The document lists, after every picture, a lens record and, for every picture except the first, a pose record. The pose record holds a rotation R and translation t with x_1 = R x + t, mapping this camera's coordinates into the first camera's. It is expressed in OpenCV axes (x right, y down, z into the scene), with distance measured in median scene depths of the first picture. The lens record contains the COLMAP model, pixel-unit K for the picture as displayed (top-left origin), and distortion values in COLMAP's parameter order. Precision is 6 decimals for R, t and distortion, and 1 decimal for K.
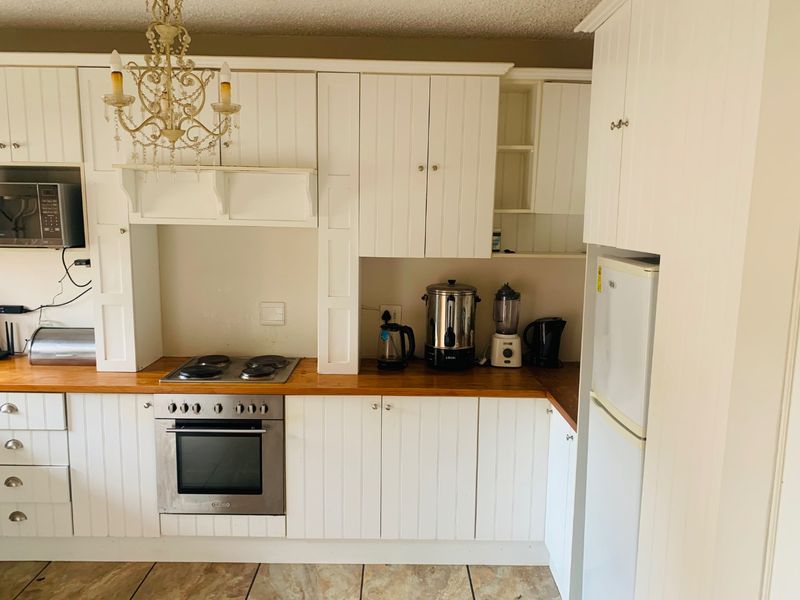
lens RADIAL K [[612.8, 0, 397.5], [0, 612.8, 304.2], [0, 0, 1]] dist [0.041530, -0.049675]
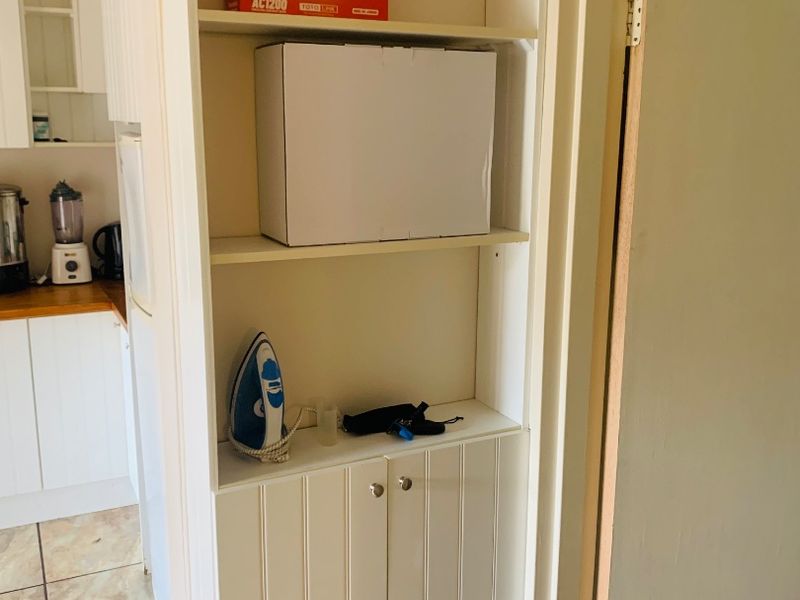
lens RADIAL K [[830.1, 0, 417.8], [0, 830.1, 290.7], [0, 0, 1]] dist [-0.016392, 0.000000]
pose [[0.897835, -0.097170, 0.429478, 0.127800], [0.065186, 0.993931, 0.088606, 0.048678], [-0.435481, -0.051558, 0.898720, -0.210075]]
